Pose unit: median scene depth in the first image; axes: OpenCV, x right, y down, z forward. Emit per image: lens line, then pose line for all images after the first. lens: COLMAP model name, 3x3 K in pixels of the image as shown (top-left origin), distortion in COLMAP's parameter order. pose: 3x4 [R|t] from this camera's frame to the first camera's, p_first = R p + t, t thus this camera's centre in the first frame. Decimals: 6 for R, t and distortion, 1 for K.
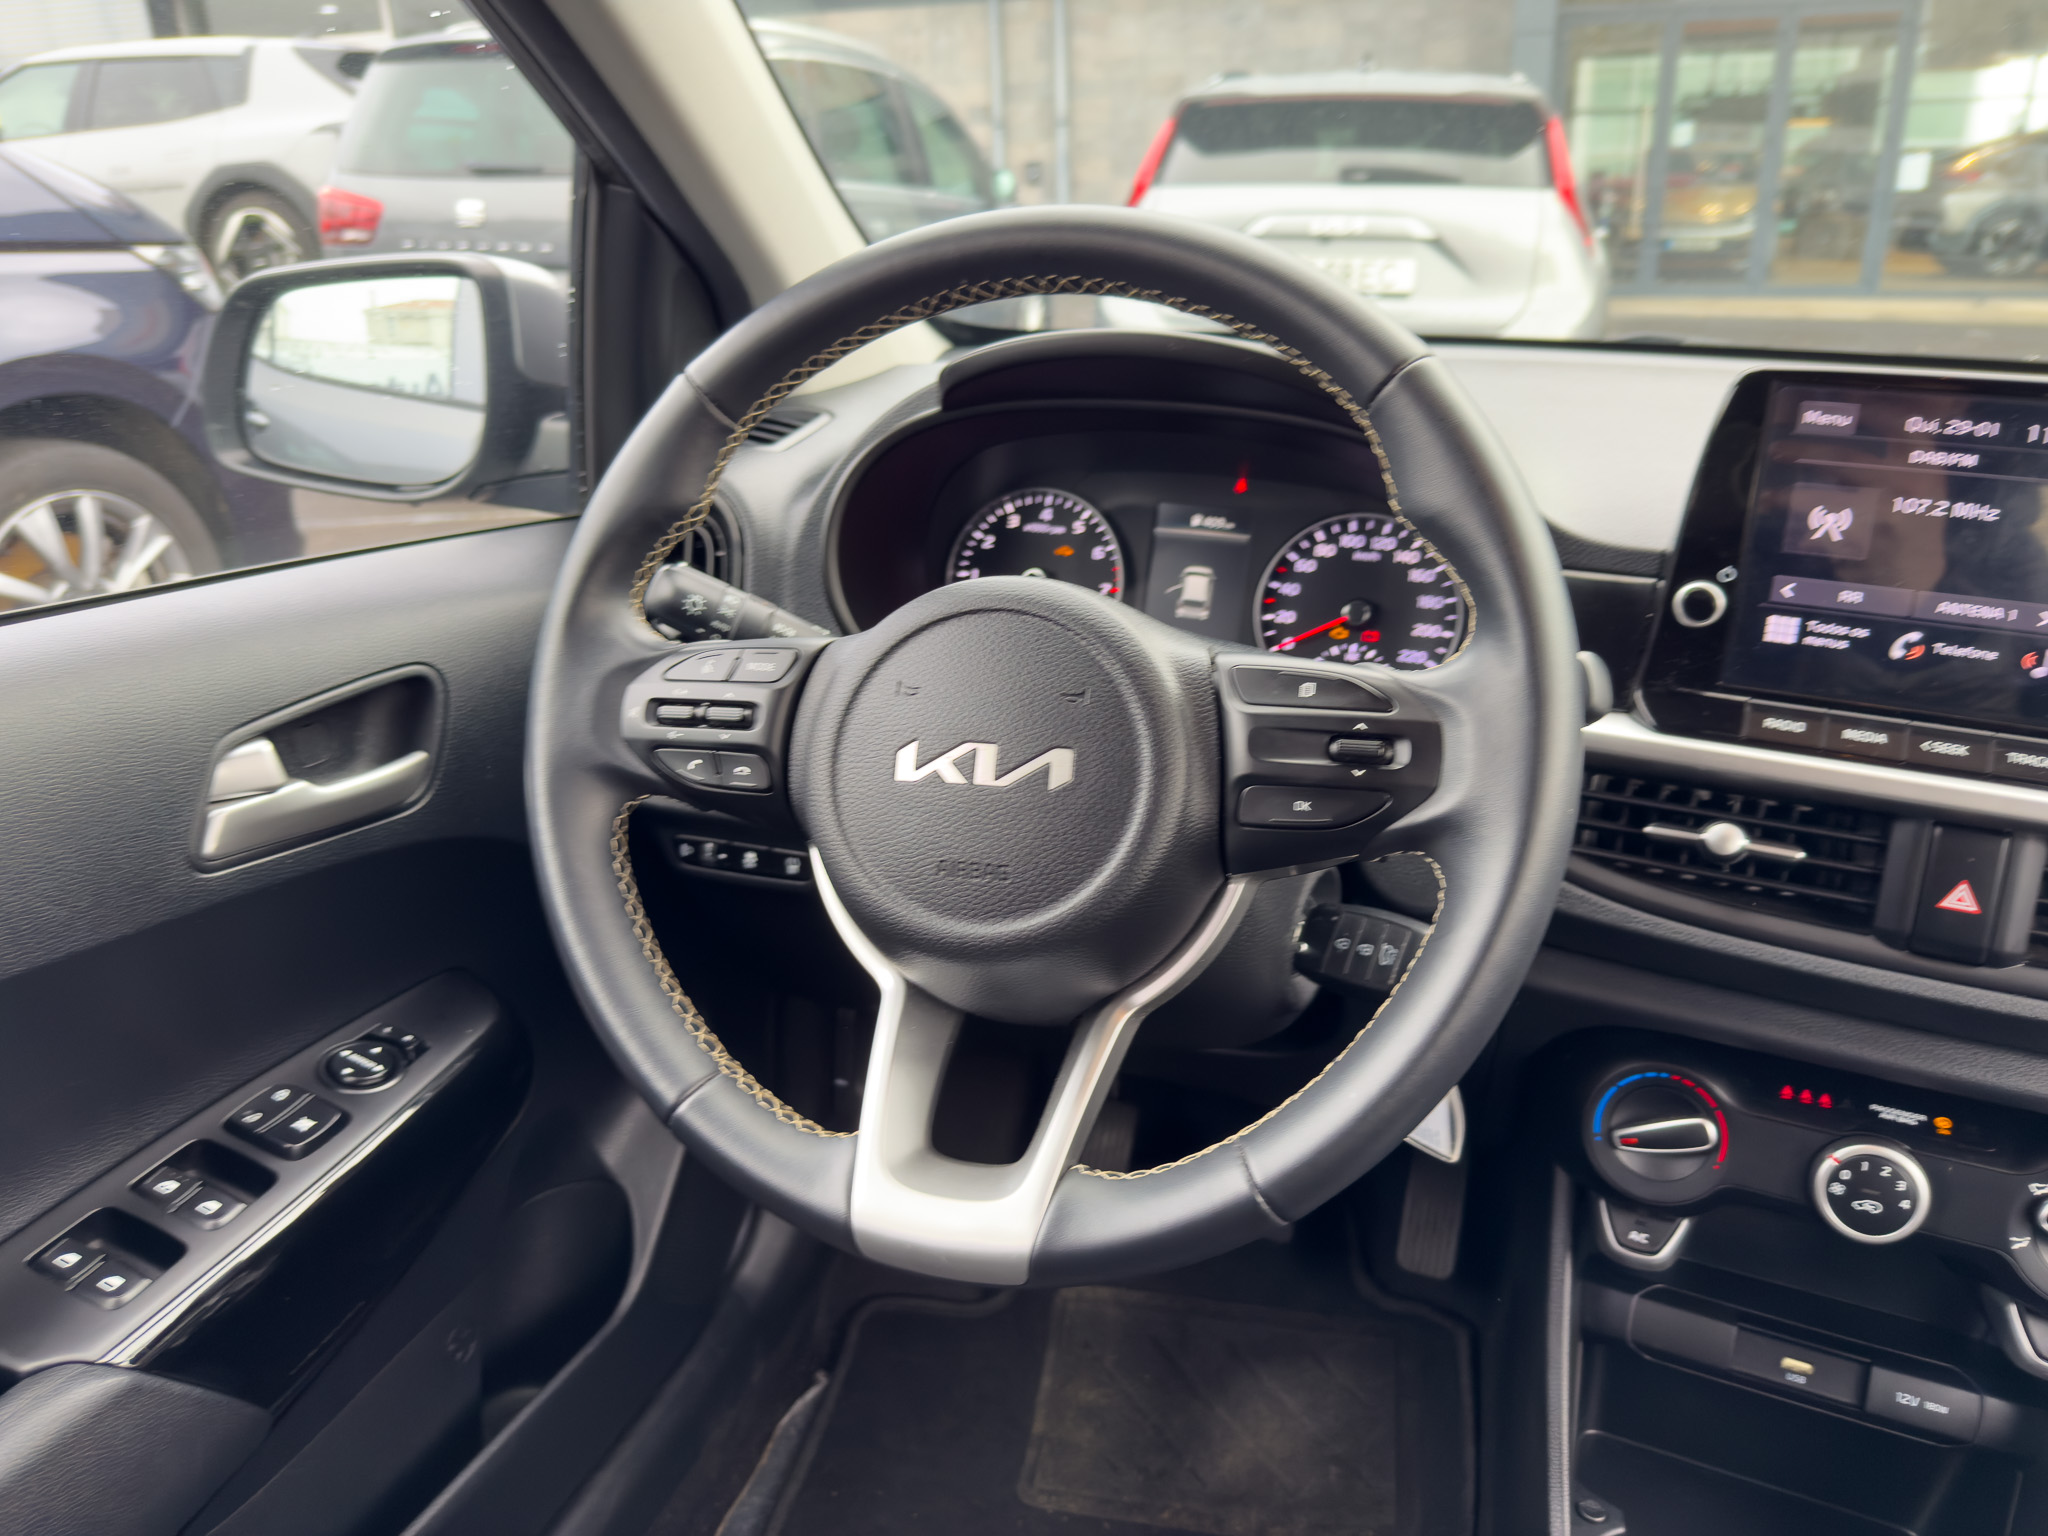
lens RADIAL K [[1442.8, 0, 1025.3], [0, 1442.8, 740.3], [0, 0, 1]] dist [0.035631, -0.053729]
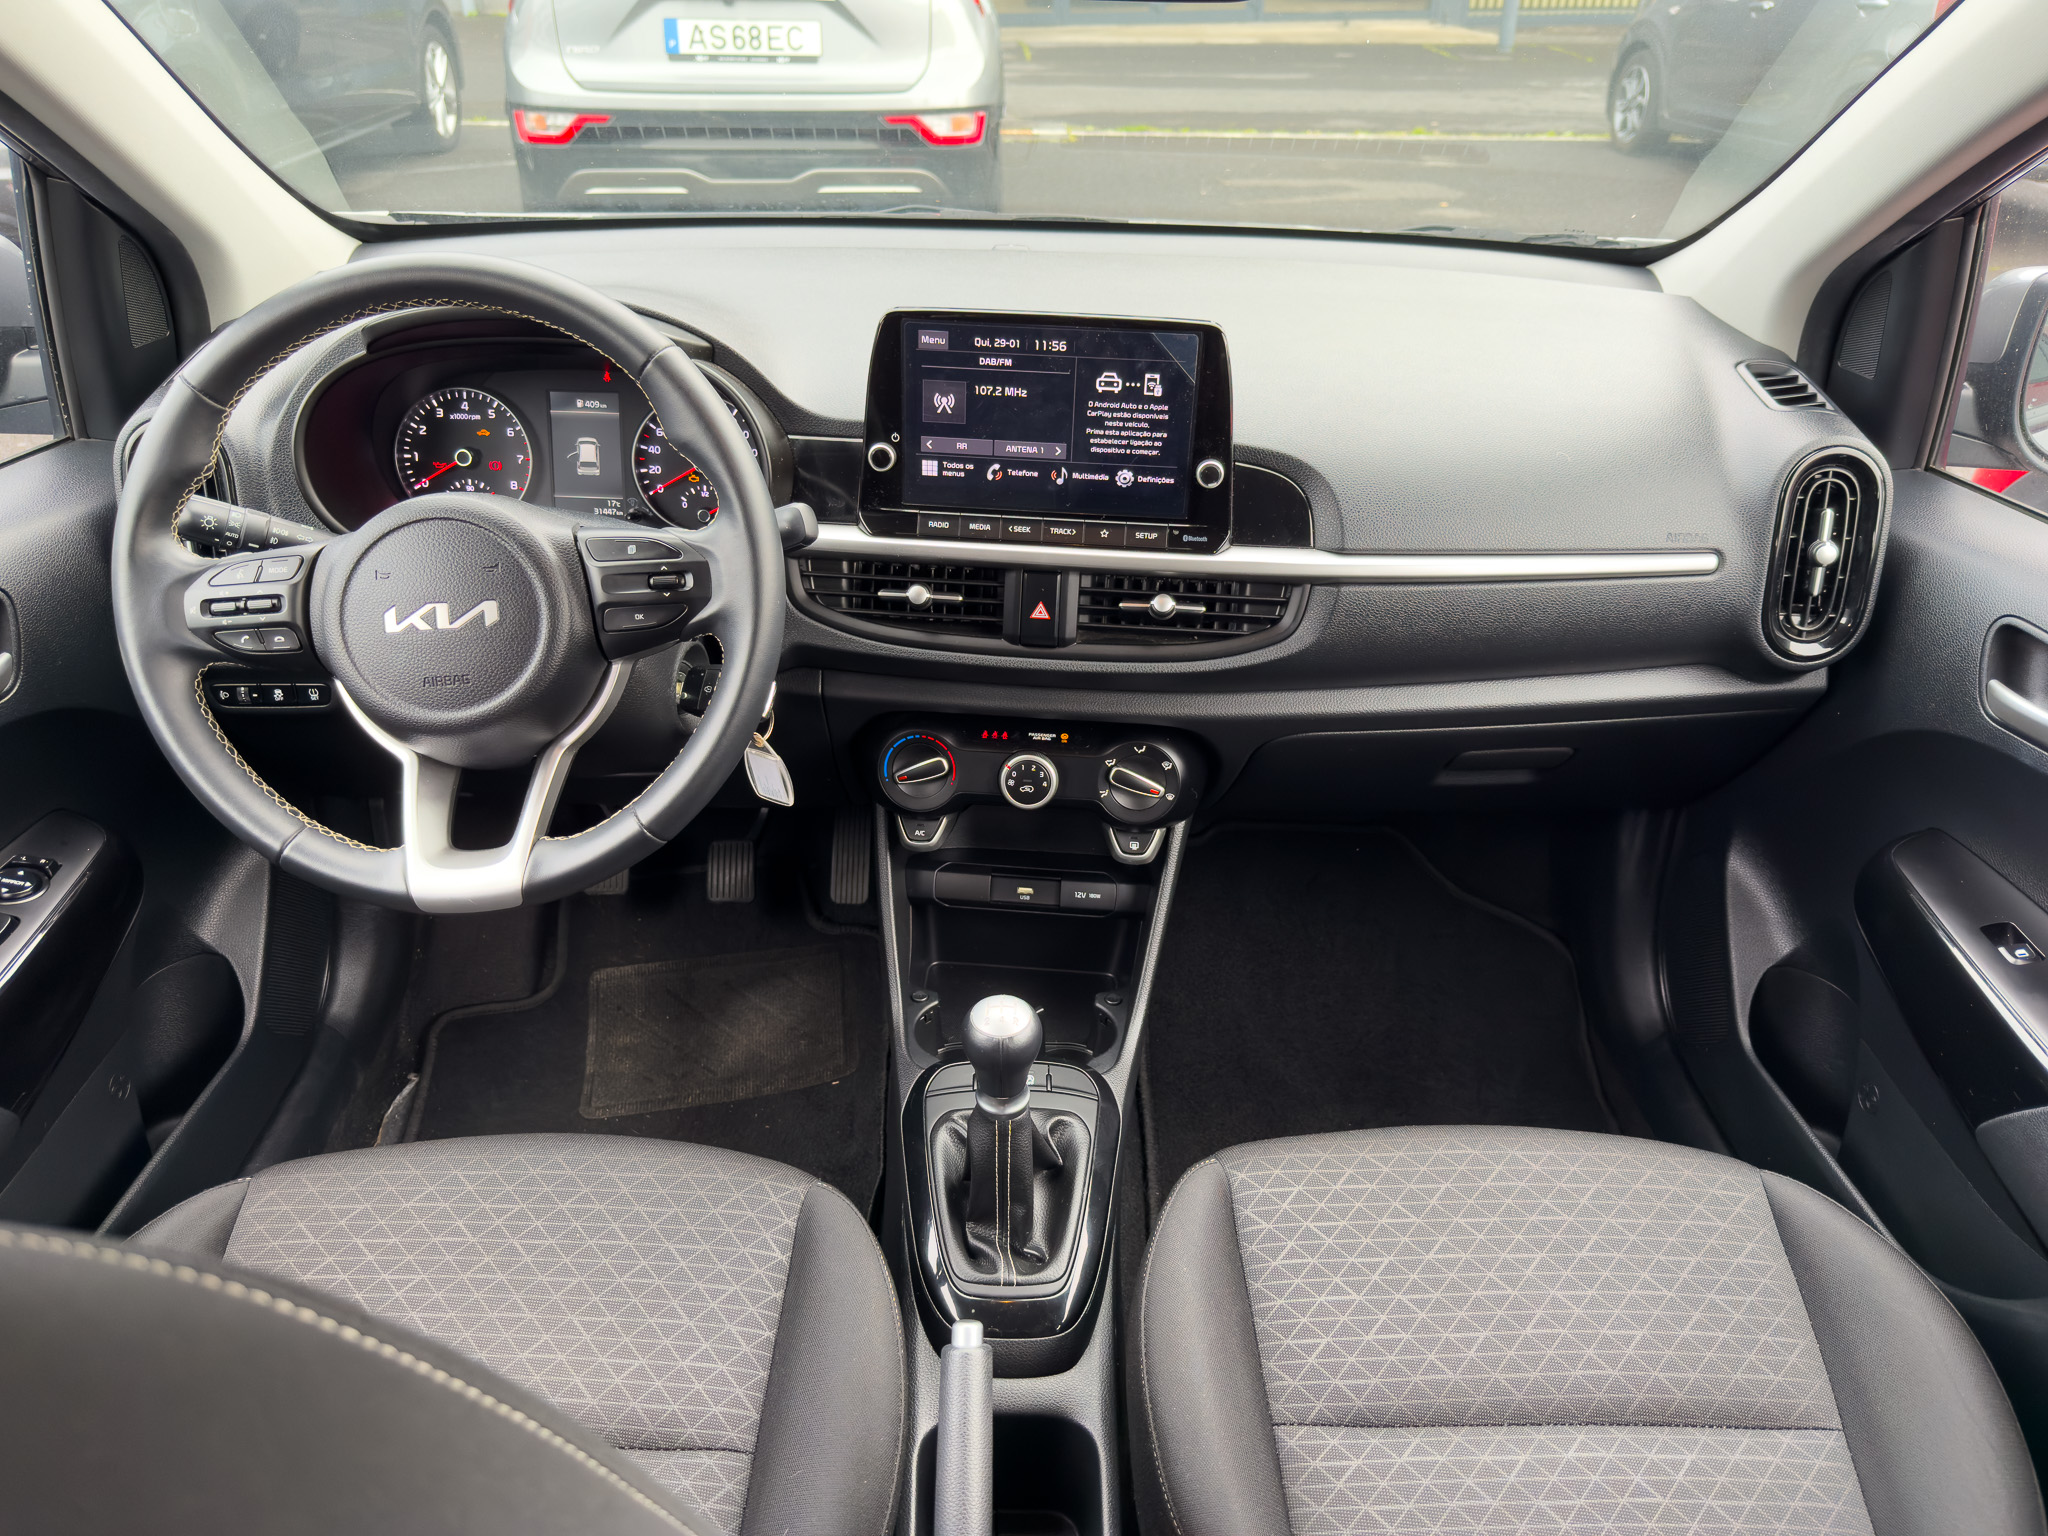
lens RADIAL K [[1442.8, 0, 1033.5], [0, 1442.8, 776.4], [0, 0, 1]] dist [0.035631, -0.053729]
pose [[0.937725, -0.171097, 0.302322, 0.047278], [0.109363, 0.971444, 0.210564, -0.052137], [-0.329715, -0.164388, 0.929658, -0.515775]]
